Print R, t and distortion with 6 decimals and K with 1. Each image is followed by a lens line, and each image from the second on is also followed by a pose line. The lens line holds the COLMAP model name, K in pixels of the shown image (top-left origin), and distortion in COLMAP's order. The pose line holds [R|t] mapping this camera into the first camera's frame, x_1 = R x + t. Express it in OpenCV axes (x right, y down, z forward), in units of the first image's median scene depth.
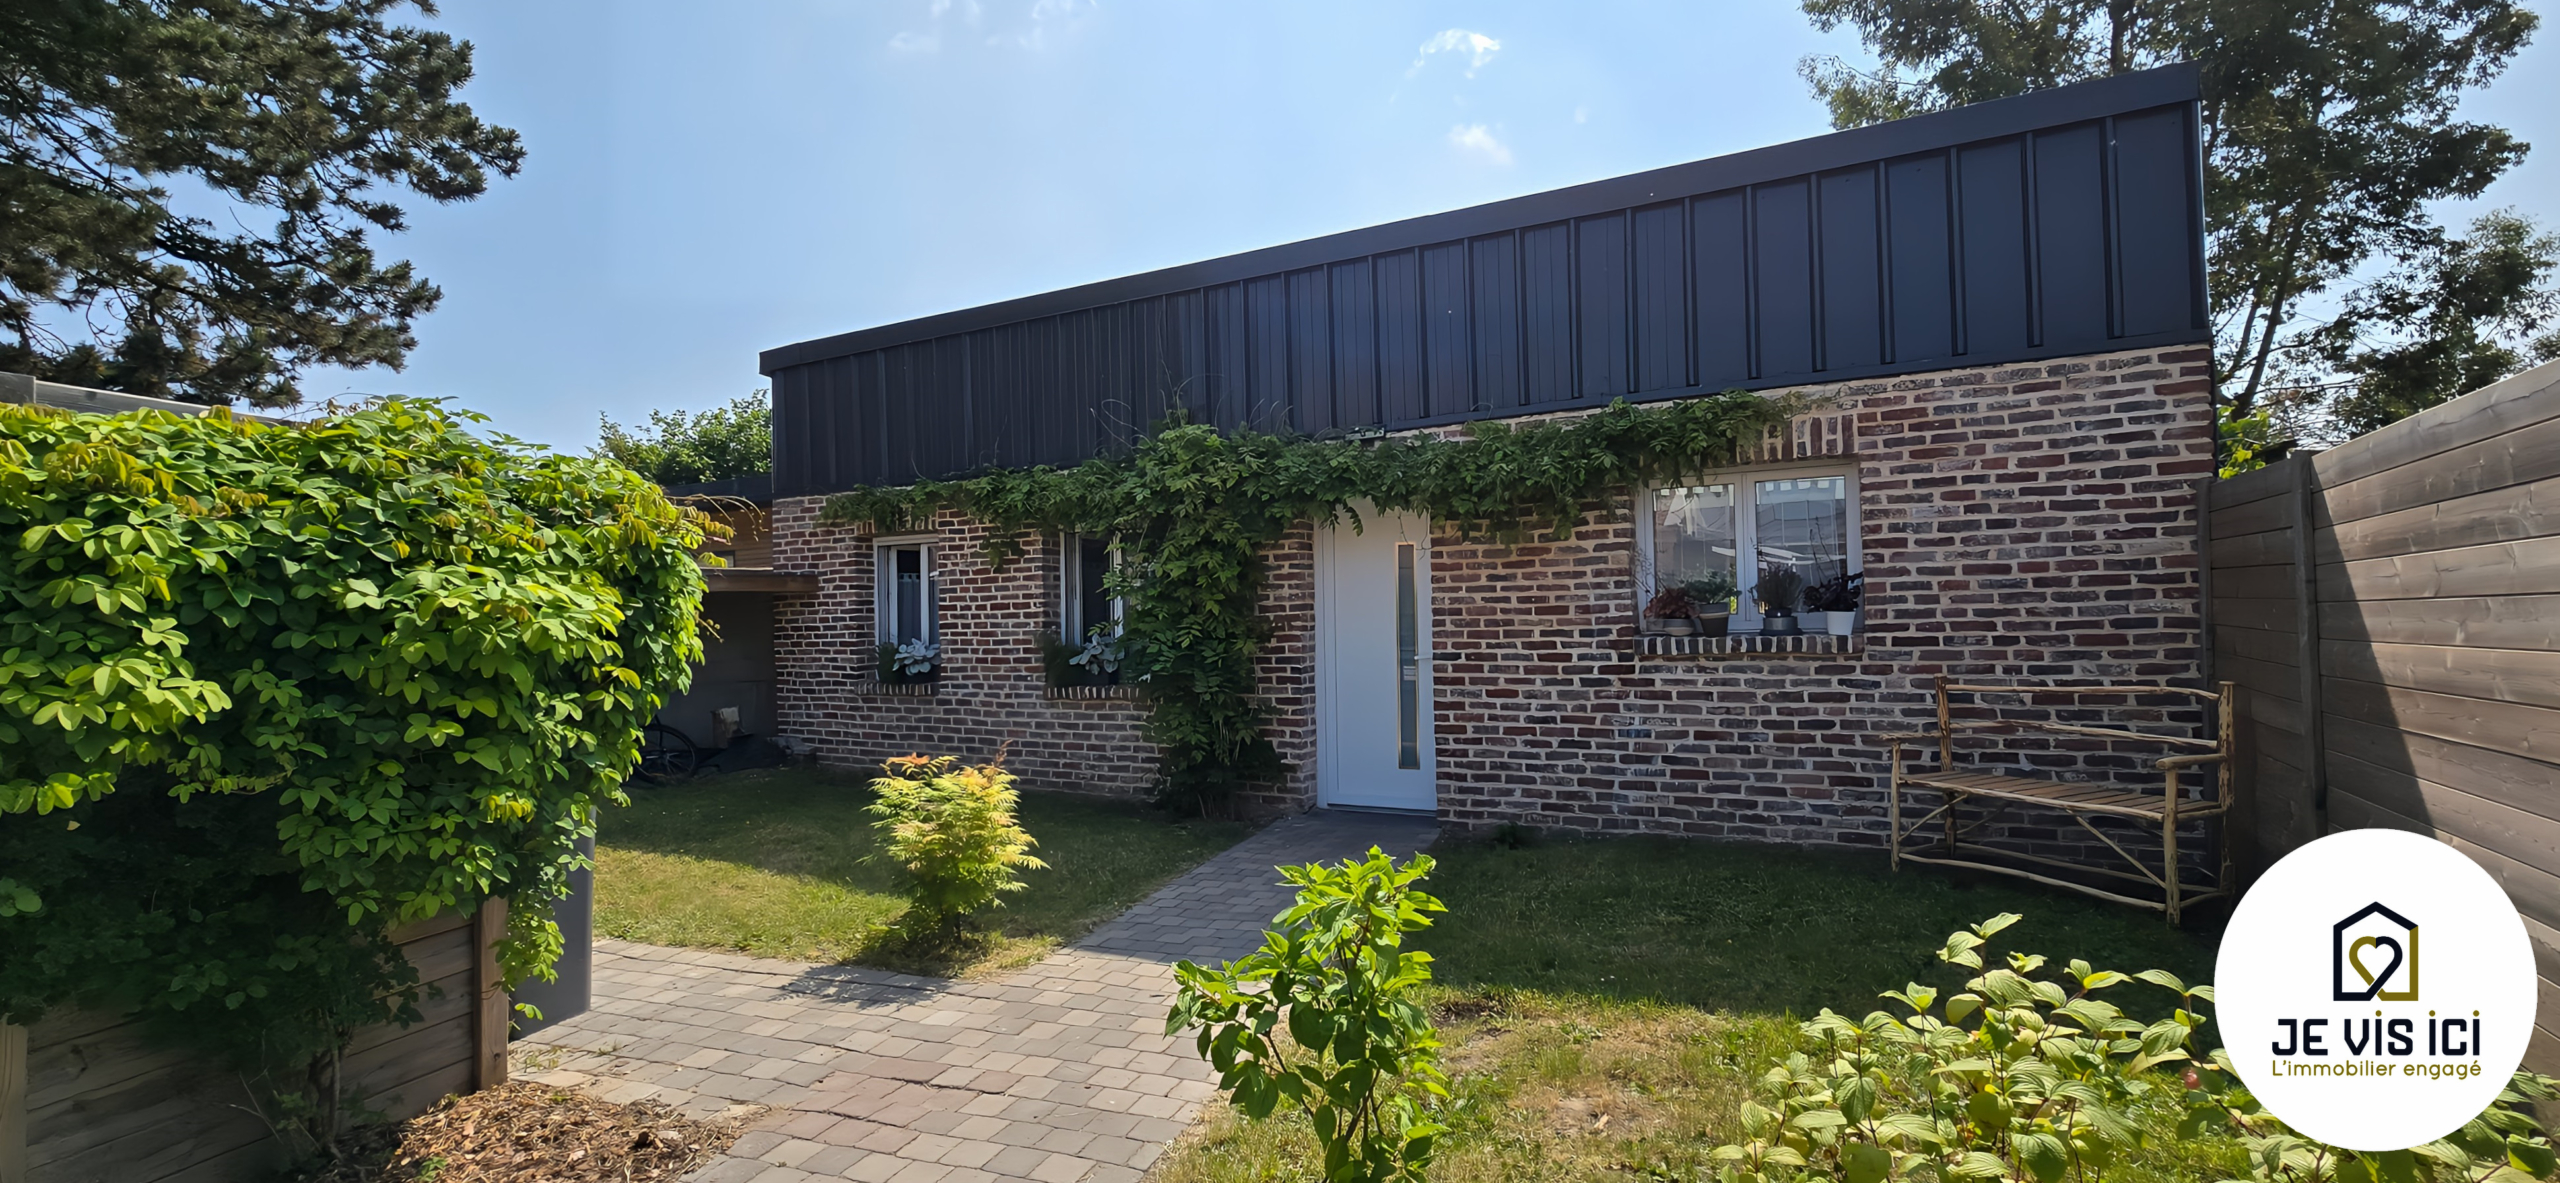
lens RADIAL K [[1100.0, 0, 1260.4], [0, 1100.0, 601.4], [0, 0, 1]] dist [-0.002360, 0.000320]
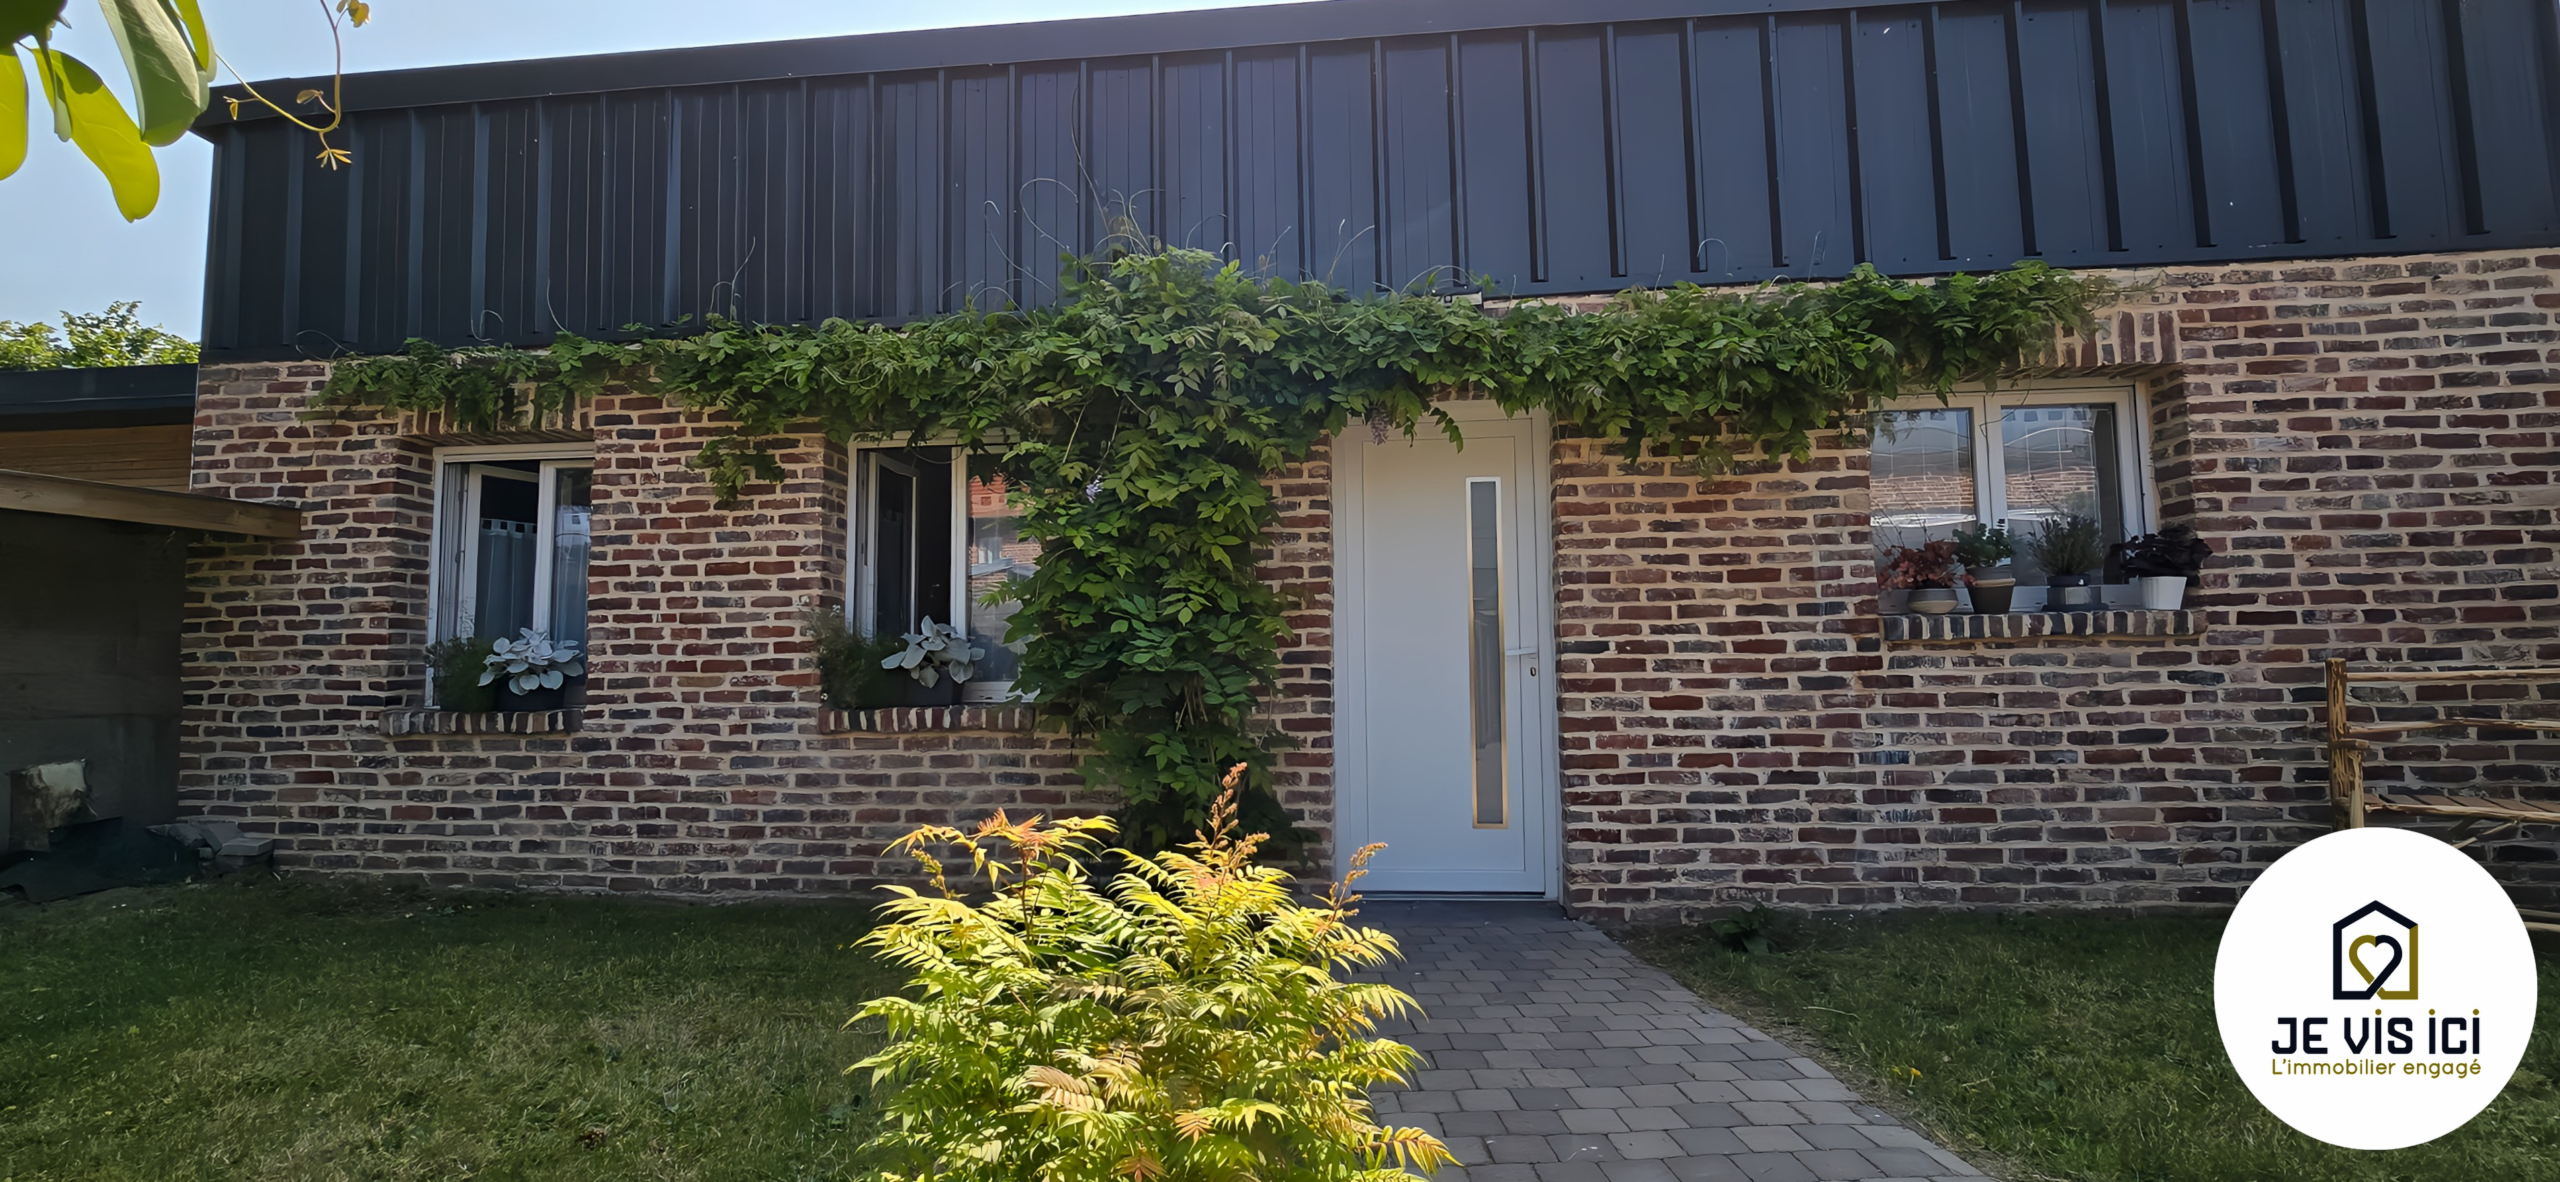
lens RADIAL K [[1100.0, 0, 1260.4], [0, 1100.0, 600.9], [0, 0, 1]] dist [-0.002360, 0.000320]
pose [[0.922206, 0.038470, 0.384780, -0.280785], [-0.013796, 0.997679, -0.066682, 0.075942], [-0.386452, 0.056186, 0.920596, 0.532794]]
